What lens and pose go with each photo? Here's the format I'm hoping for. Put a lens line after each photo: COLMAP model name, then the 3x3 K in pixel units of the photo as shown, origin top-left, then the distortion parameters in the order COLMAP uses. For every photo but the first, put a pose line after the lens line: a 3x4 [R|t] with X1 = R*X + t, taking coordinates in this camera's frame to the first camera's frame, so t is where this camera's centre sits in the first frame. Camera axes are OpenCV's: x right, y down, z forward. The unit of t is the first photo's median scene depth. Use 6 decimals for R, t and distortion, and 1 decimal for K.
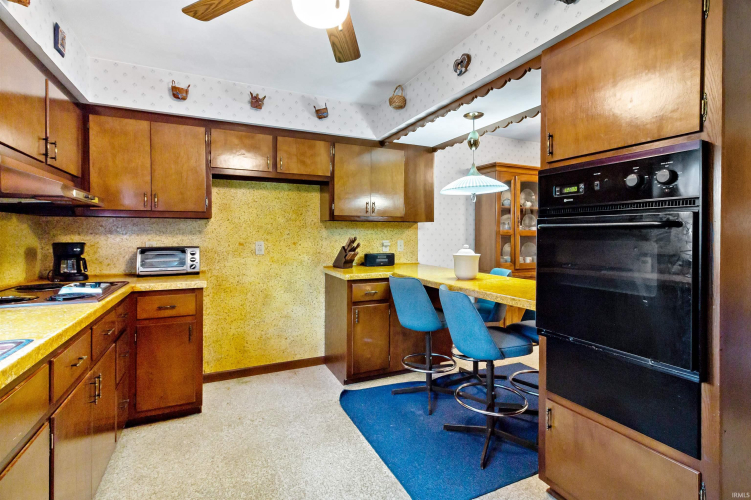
lens RADIAL K [[360.0, 0, 379.5], [0, 360.0, 233.8], [0, 0, 1]] dist [-0.000248, 0.000425]
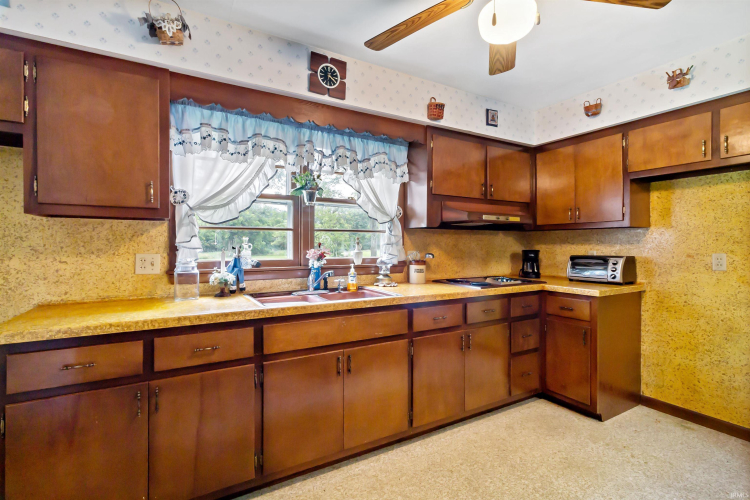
lens RADIAL K [[356.6, 0, 377.8], [0, 356.6, 242.3], [0, 0, 1]] dist [0.004757, 0.000711]
pose [[0.086864, -0.005220, -0.996206, 0.402156], [0.002643, 0.999984, -0.005009, 0.000114], [0.996217, -0.002198, 0.086877, 0.263431]]
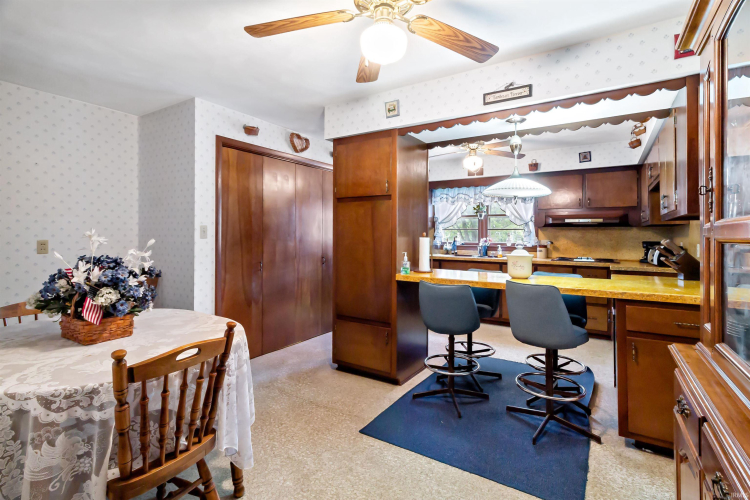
lens RADIAL K [[359.5, 0, 379.0], [0, 359.5, 233.8], [0, 0, 1]] dist [-0.000248, 0.000425]
pose [[-0.847332, -0.006742, -0.531021, 1.107148], [-0.004355, 0.999974, -0.005747, 0.002196], [0.531046, -0.002557, -0.847339, 1.632000]]
